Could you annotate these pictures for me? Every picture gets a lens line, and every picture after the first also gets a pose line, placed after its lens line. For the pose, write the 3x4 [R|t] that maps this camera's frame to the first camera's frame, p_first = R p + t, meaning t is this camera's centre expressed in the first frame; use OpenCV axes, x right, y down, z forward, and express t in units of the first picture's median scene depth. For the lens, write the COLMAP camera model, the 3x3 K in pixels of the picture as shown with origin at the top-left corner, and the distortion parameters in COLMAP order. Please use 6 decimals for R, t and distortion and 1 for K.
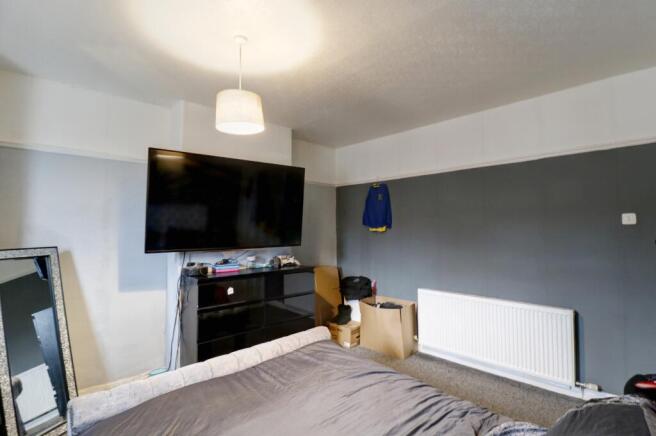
lens RADIAL K [[327.8, 0, 328.0], [0, 327.8, 218.0], [0, 0, 1]] dist [-0.000316, -0.000140]
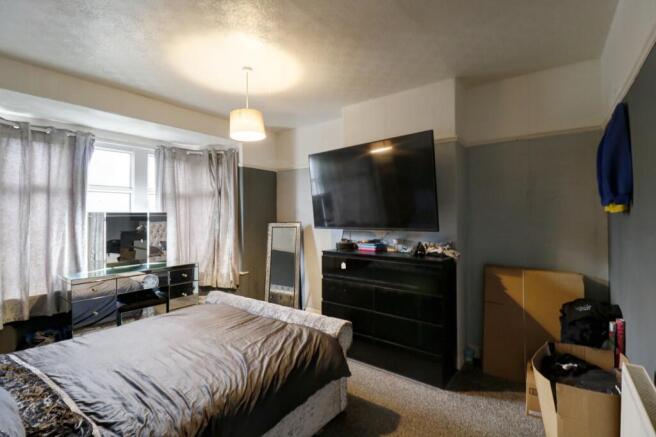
lens RADIAL K [[302.4, 0, 328.0], [0, 302.4, 218.5], [0, 0, 1]] dist [0.001293, 0.000154]
pose [[0.150410, 0.014444, -0.988518, 0.604084], [0.040375, 0.998969, 0.020740, 0.028205], [0.987799, -0.043031, 0.149671, 0.657547]]
